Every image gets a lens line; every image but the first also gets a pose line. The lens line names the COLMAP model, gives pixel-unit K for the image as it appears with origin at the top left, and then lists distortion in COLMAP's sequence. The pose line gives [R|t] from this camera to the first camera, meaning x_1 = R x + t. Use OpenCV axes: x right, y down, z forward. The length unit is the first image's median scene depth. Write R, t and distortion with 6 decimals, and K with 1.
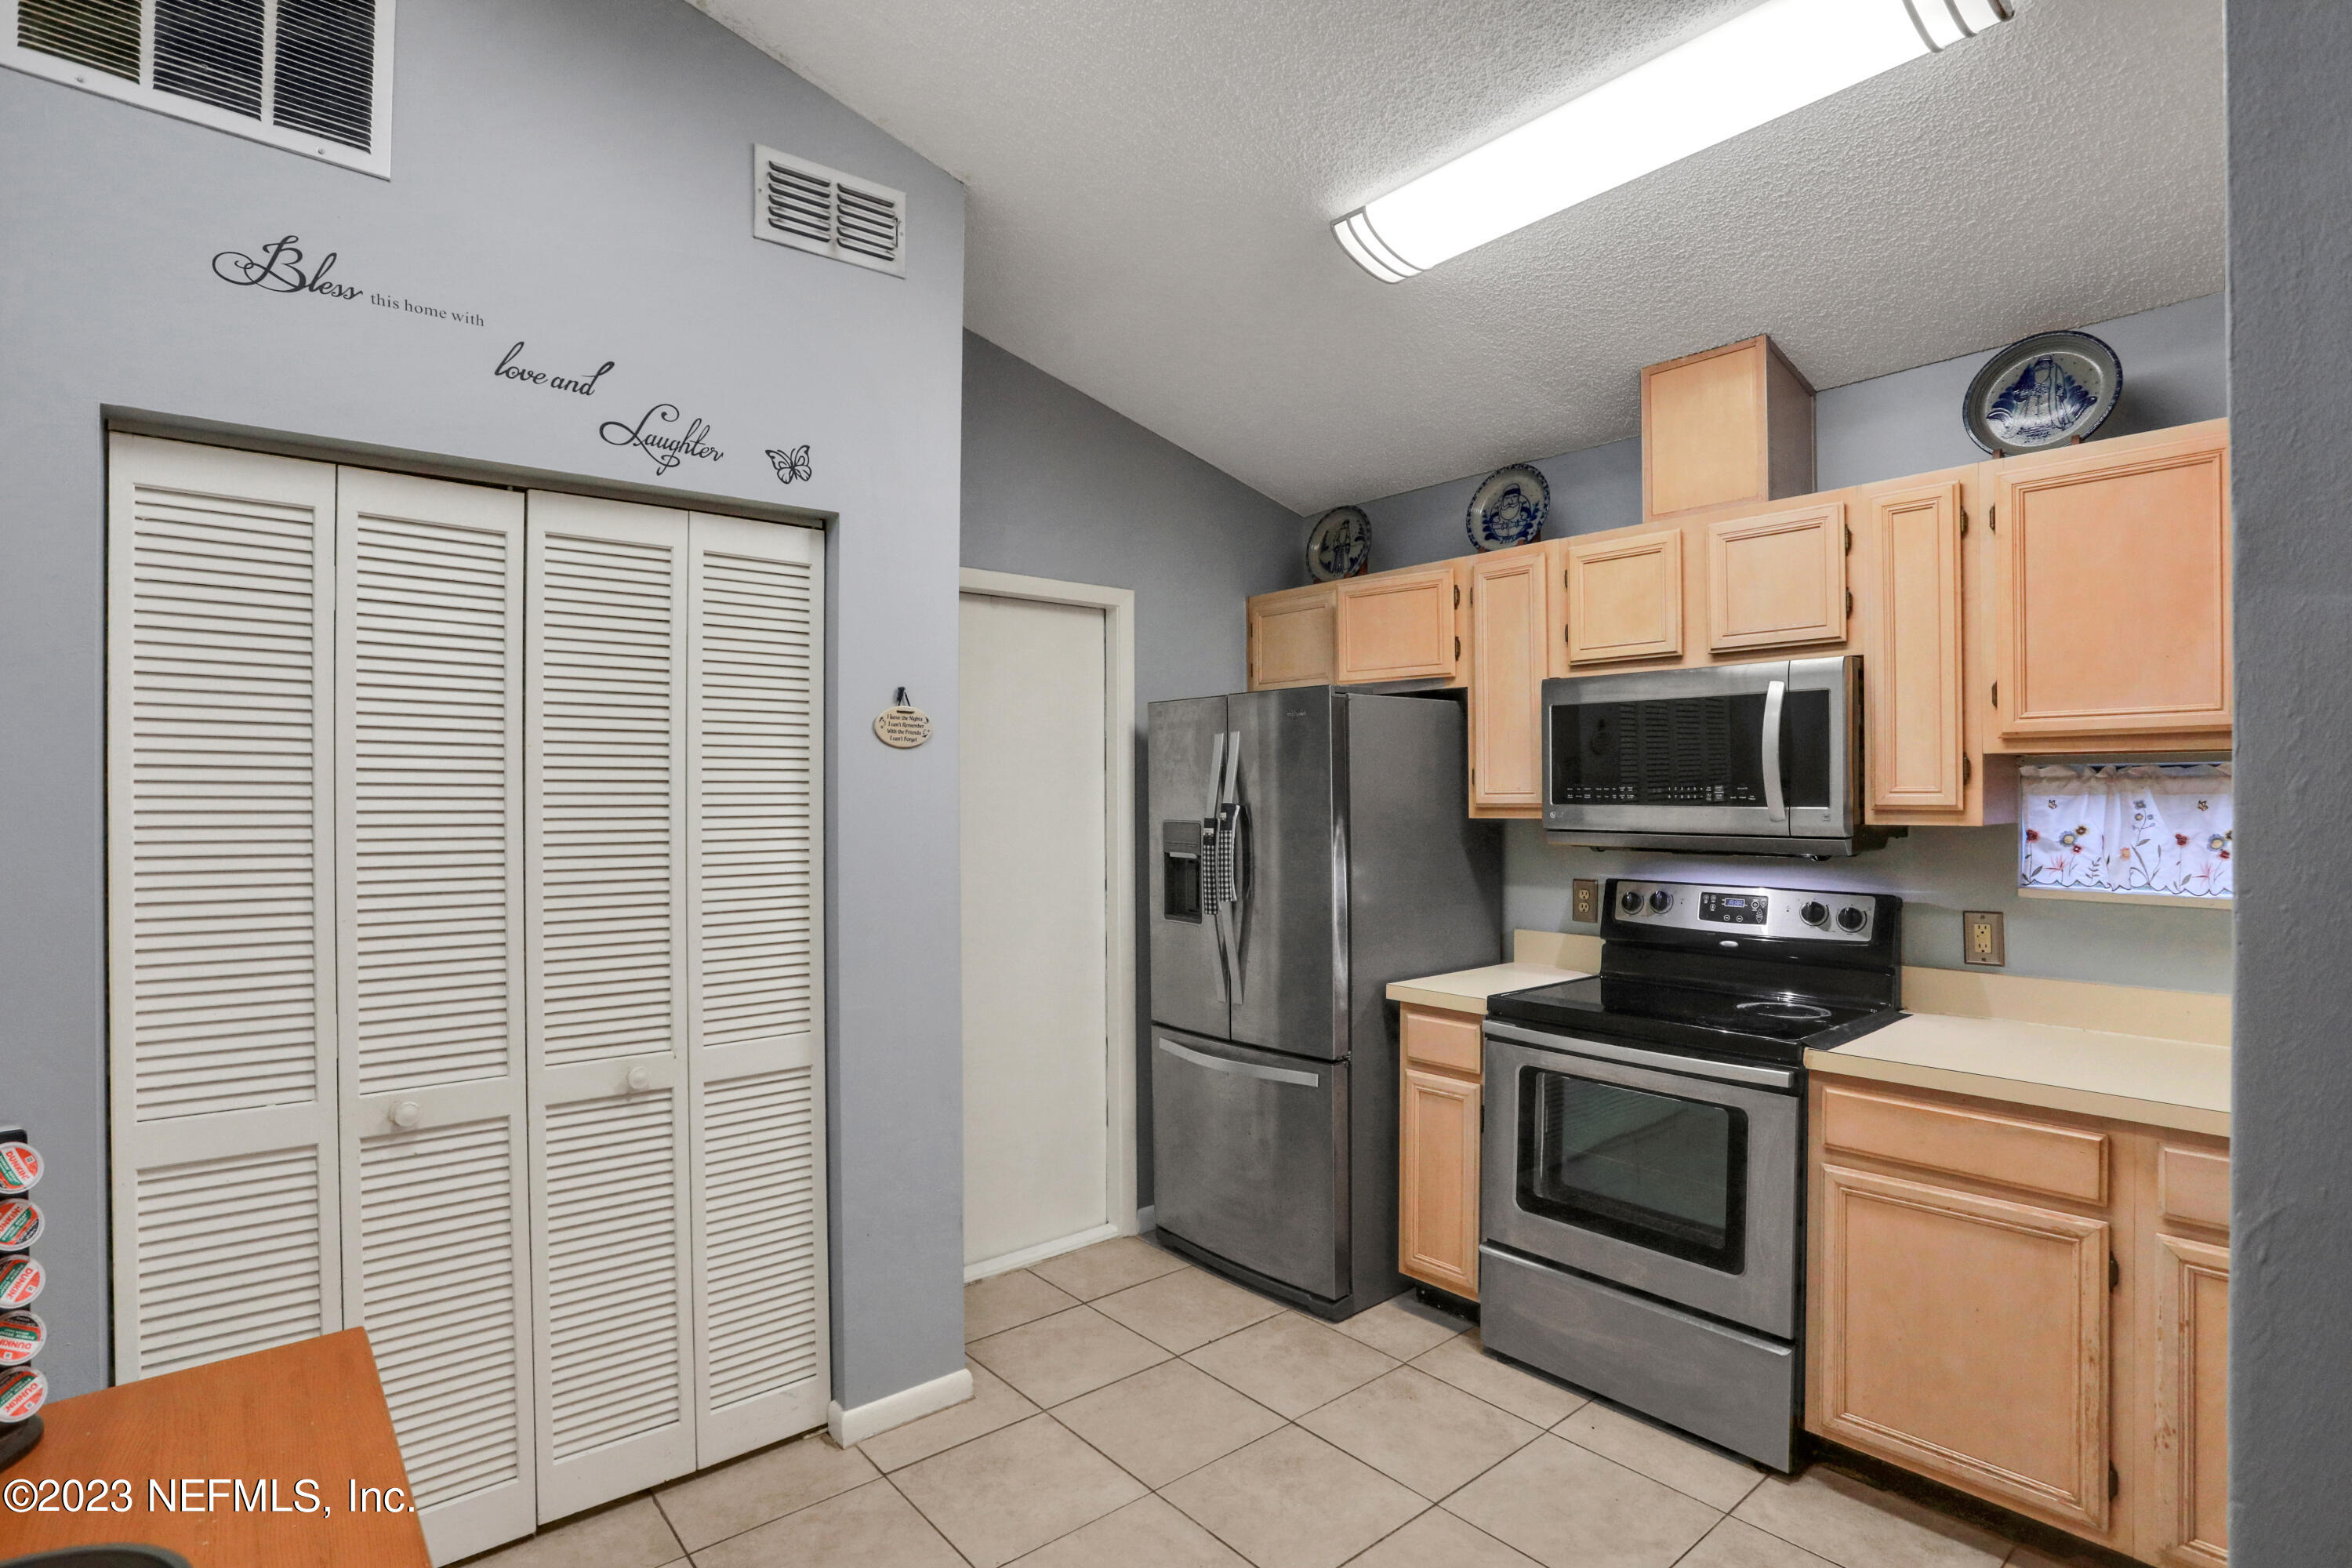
lens RADIAL K [[1148.5, 0, 1182.5], [0, 1148.5, 789.2], [0, 0, 1]] dist [-0.055287, 0.012726]
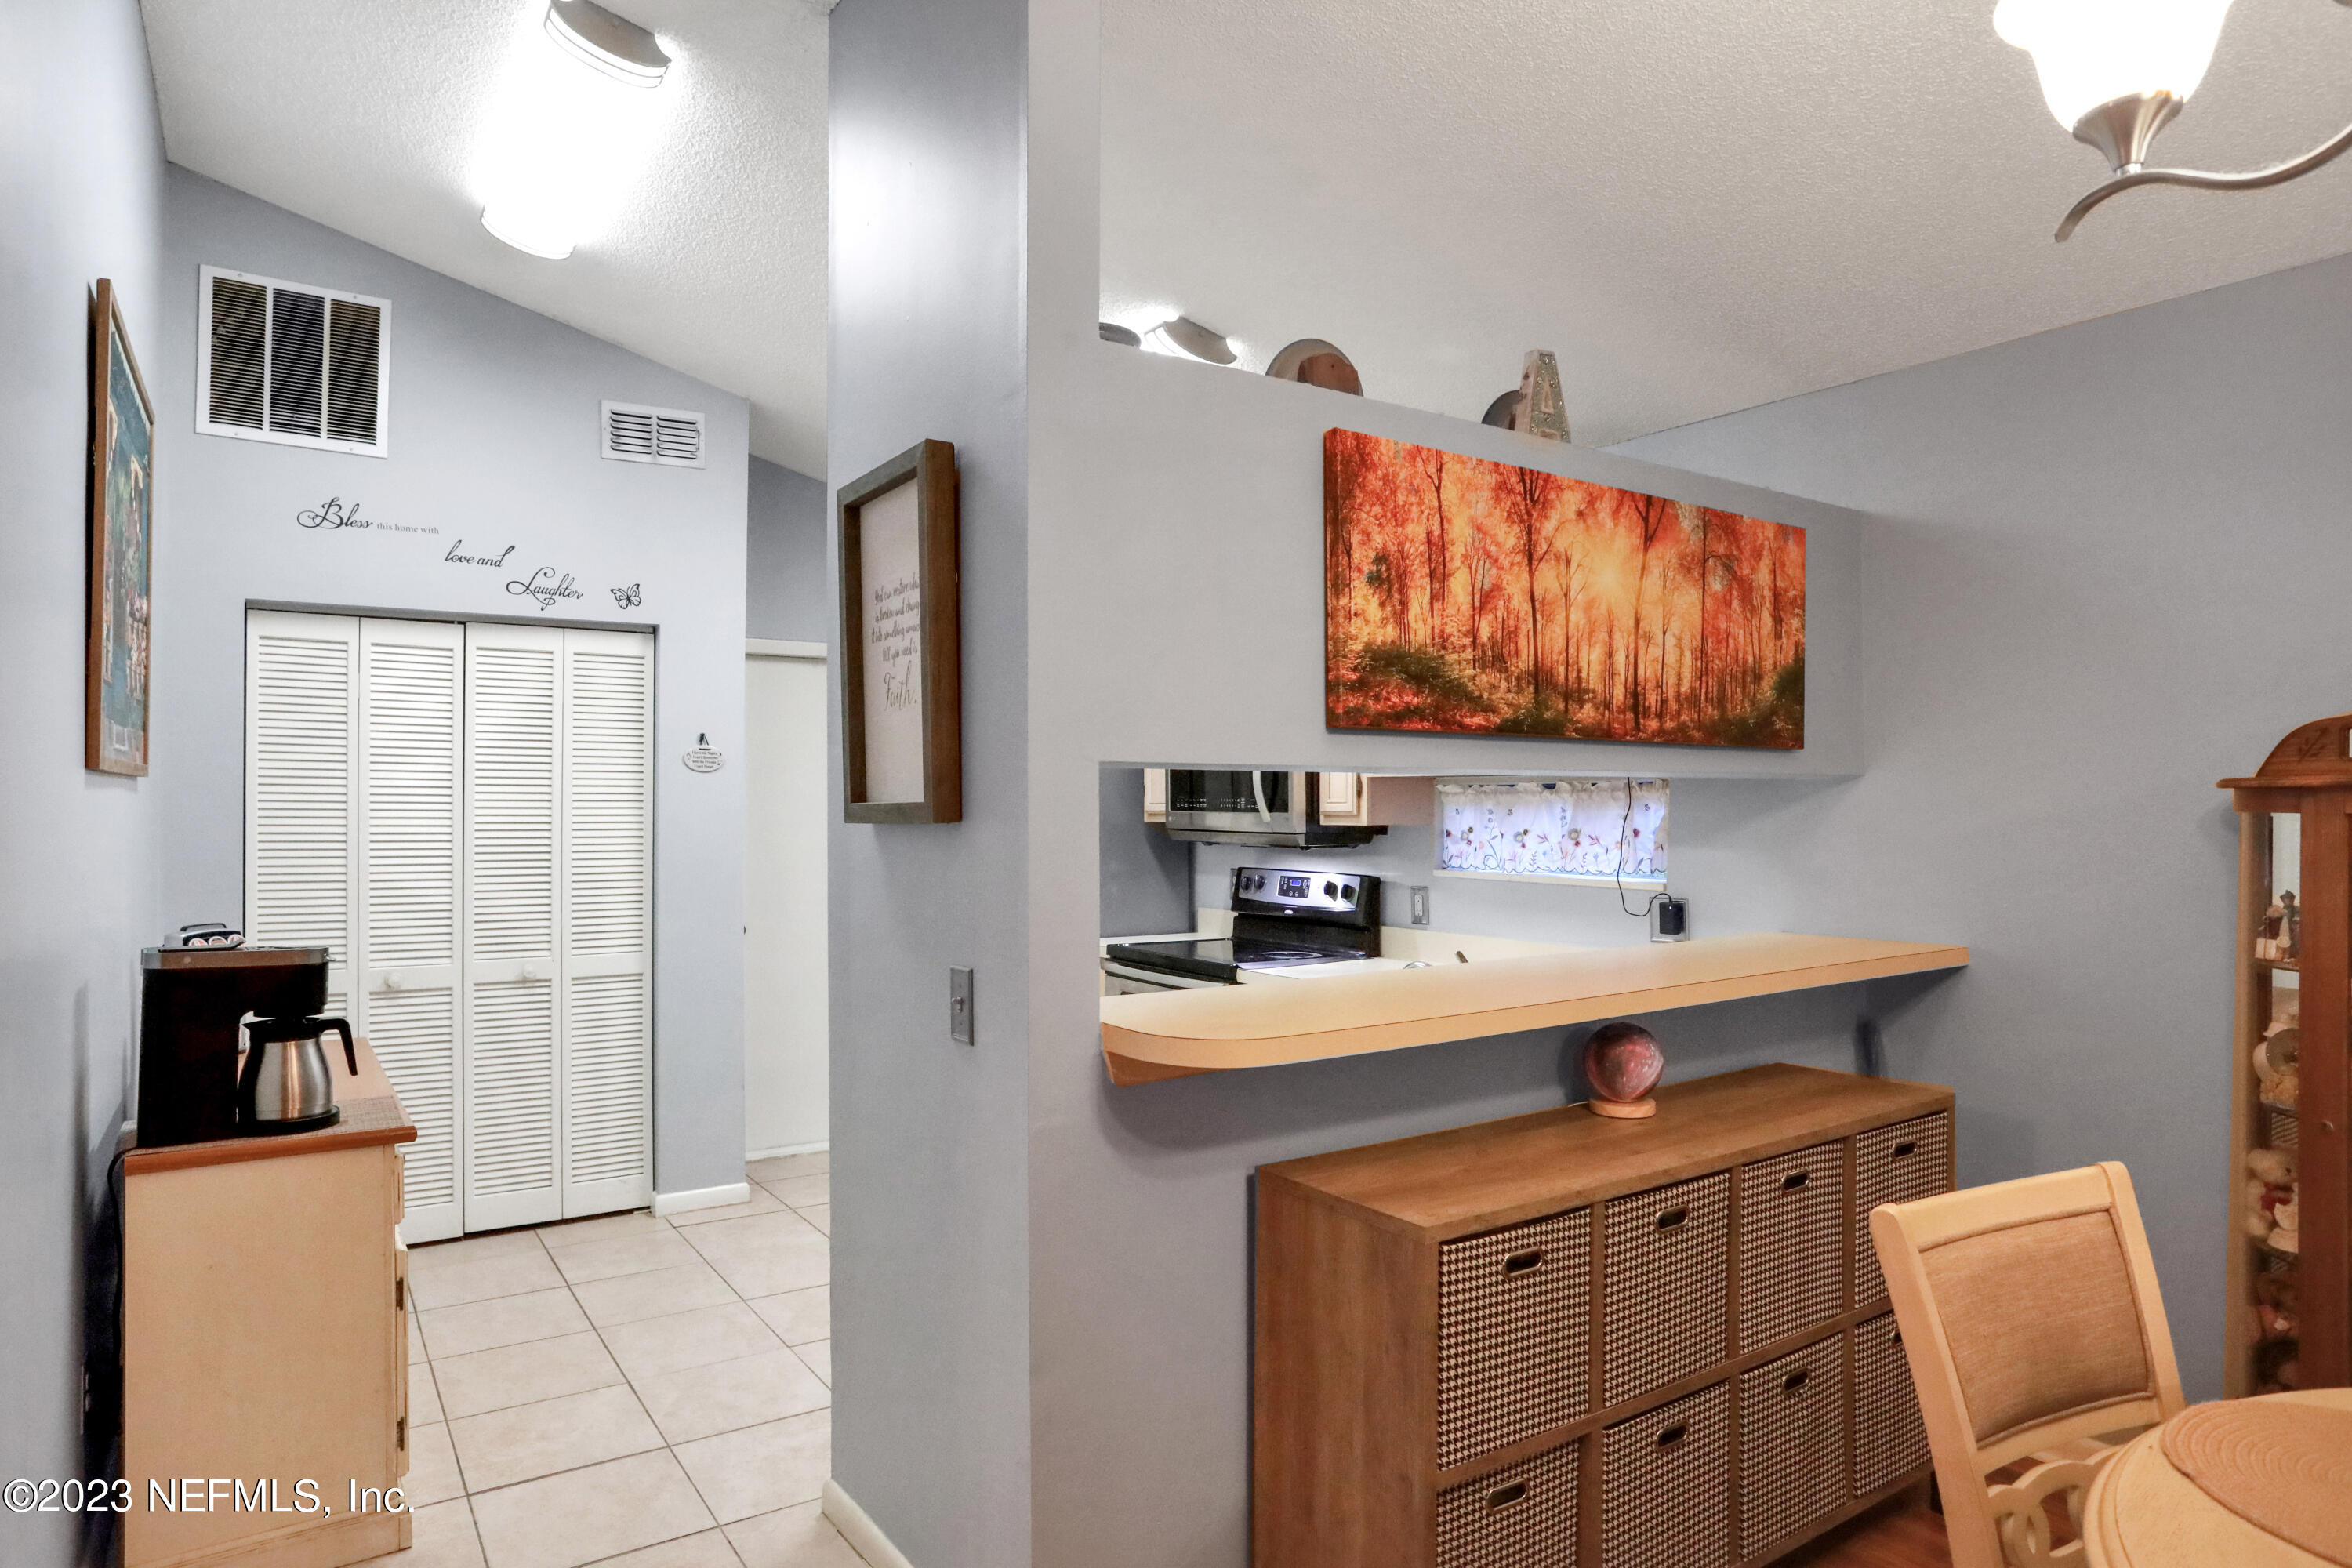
lens RADIAL K [[1375.1, 0, 1178.1], [0, 1375.1, 792.8], [0, 0, 1]] dist [-0.035406, -0.000433]
pose [[0.993615, 0.002691, -0.112791, 0.643187], [-0.003472, 0.999971, -0.006723, 0.002284], [0.112770, 0.007071, 0.993596, -0.824217]]
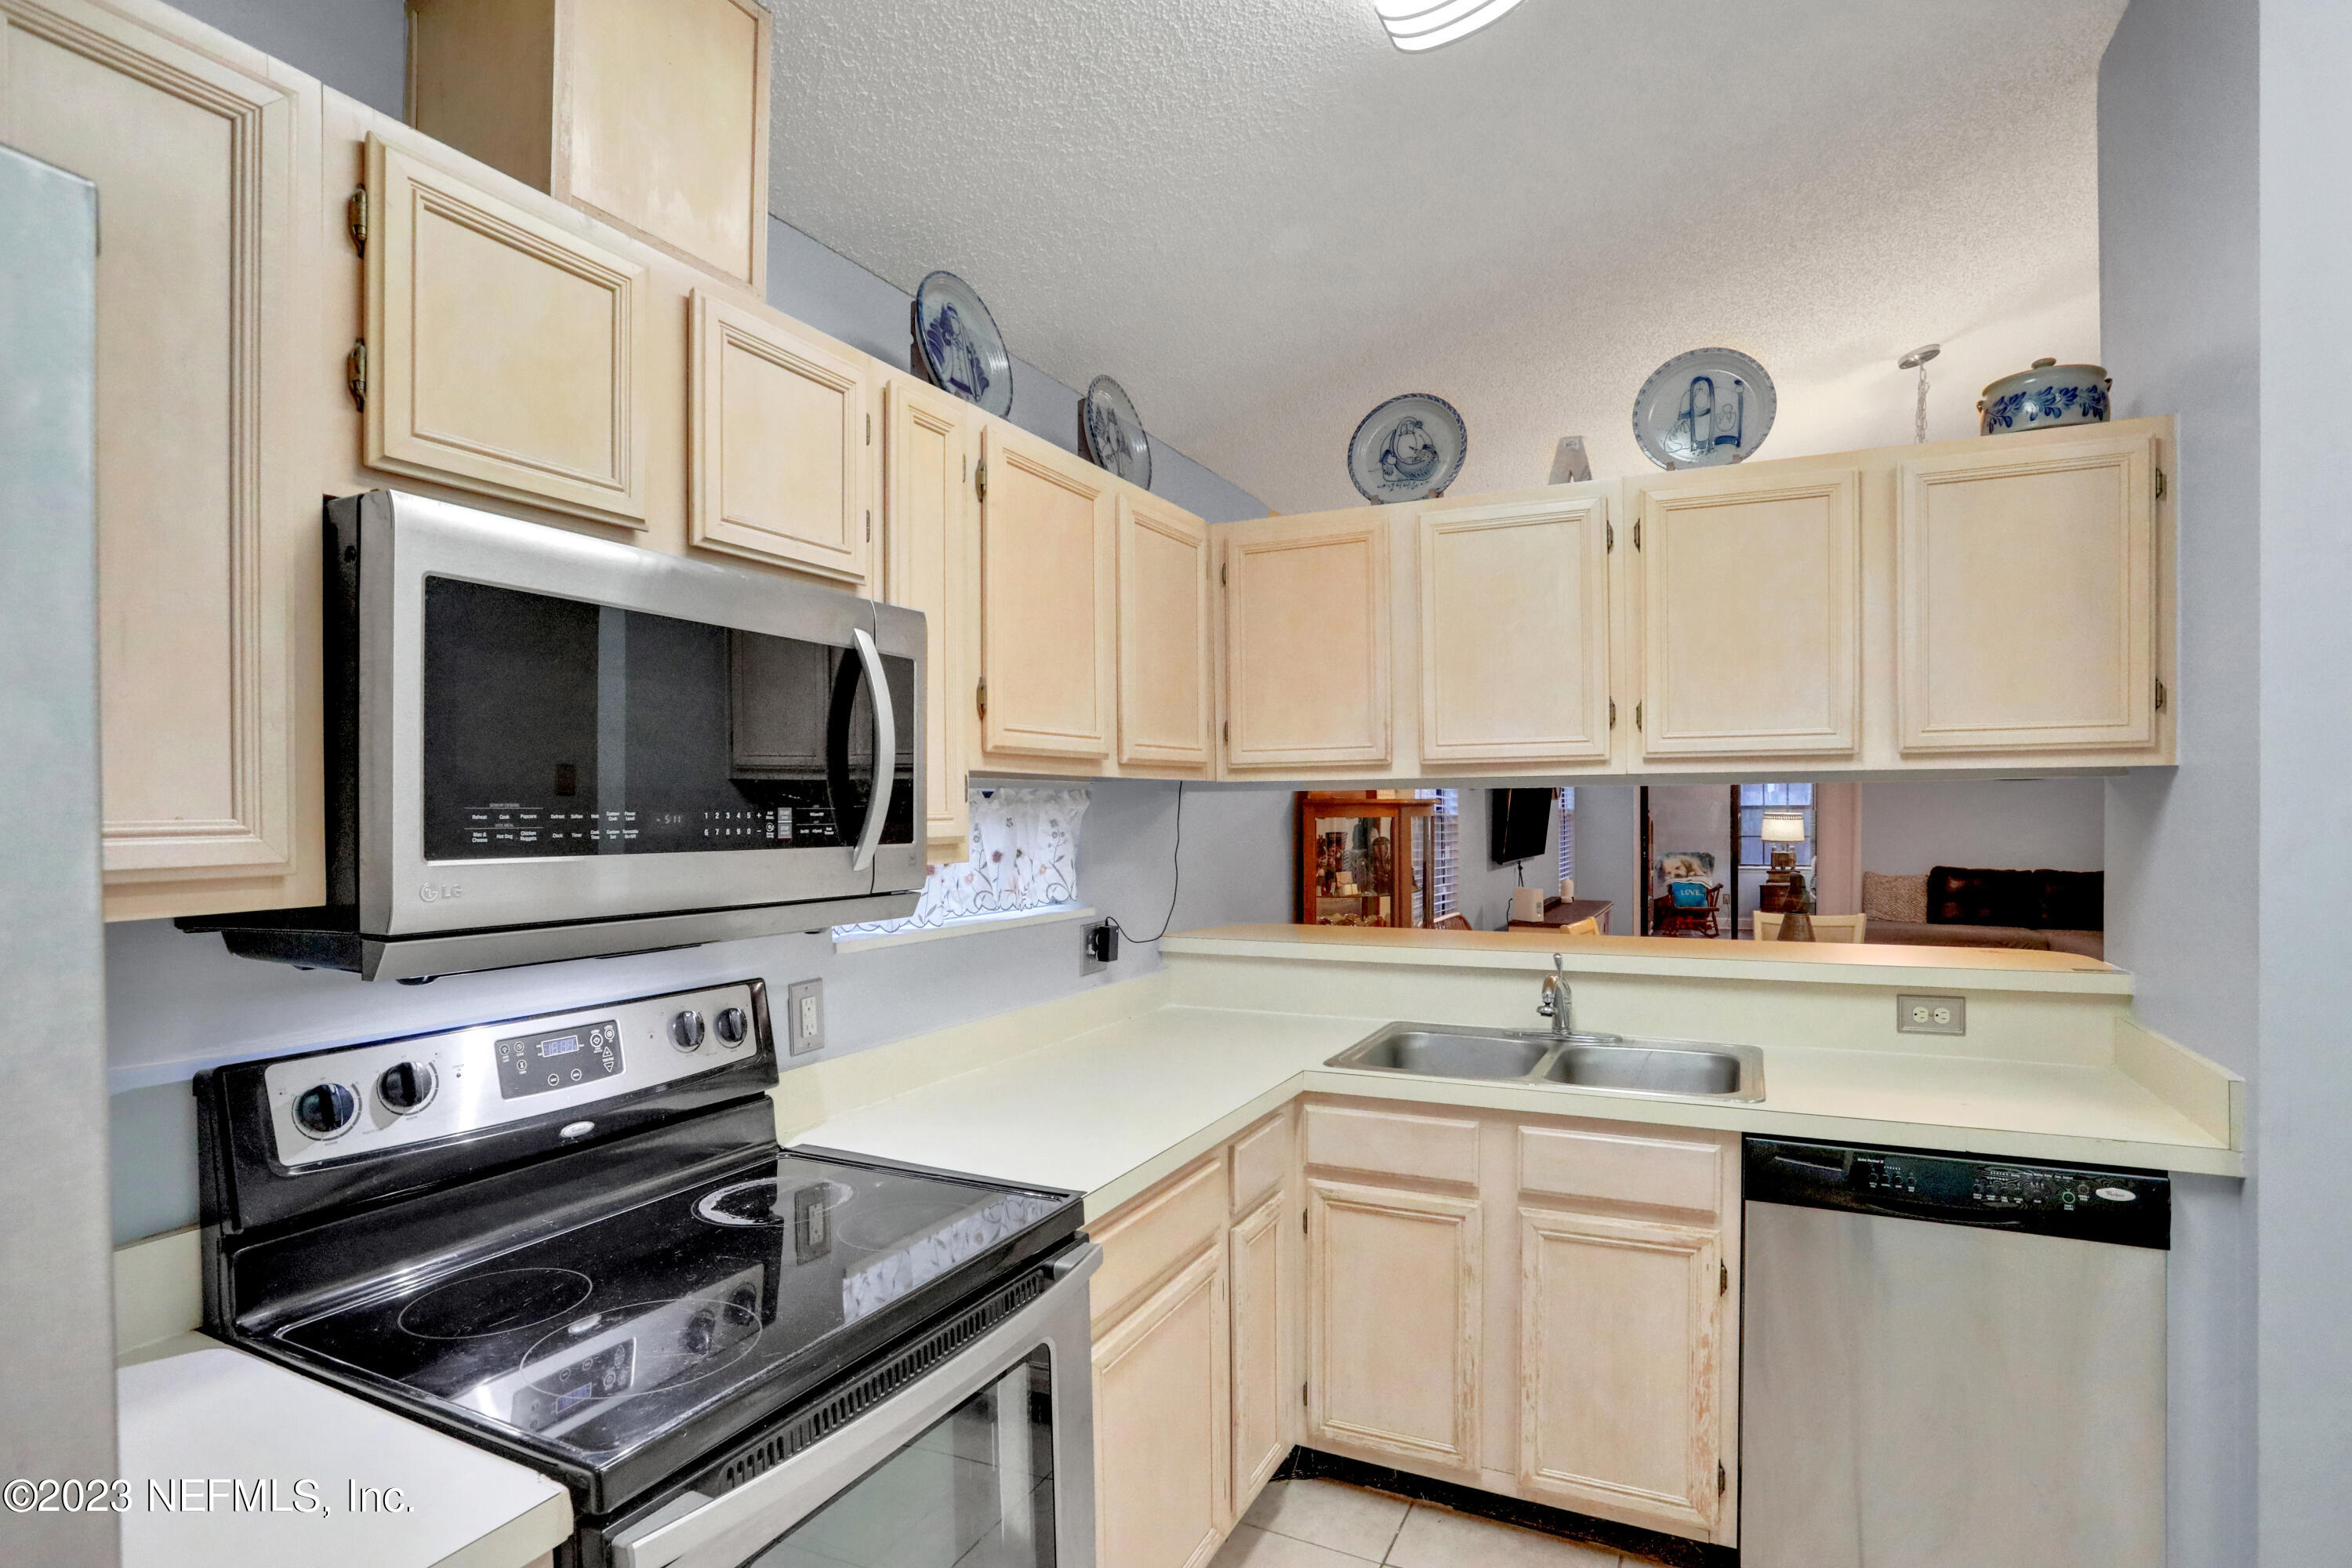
lens RADIAL K [[1197.2, 0, 1189.9], [0, 1197.2, 820.7], [0, 0, 1]] dist [-0.043212, 0.007707]
pose [[-0.398252, -0.000095, 0.917276, -0.118033], [0.010737, 0.999931, 0.004765, 0.001698], [-0.917213, 0.011746, -0.398224, 1.147164]]
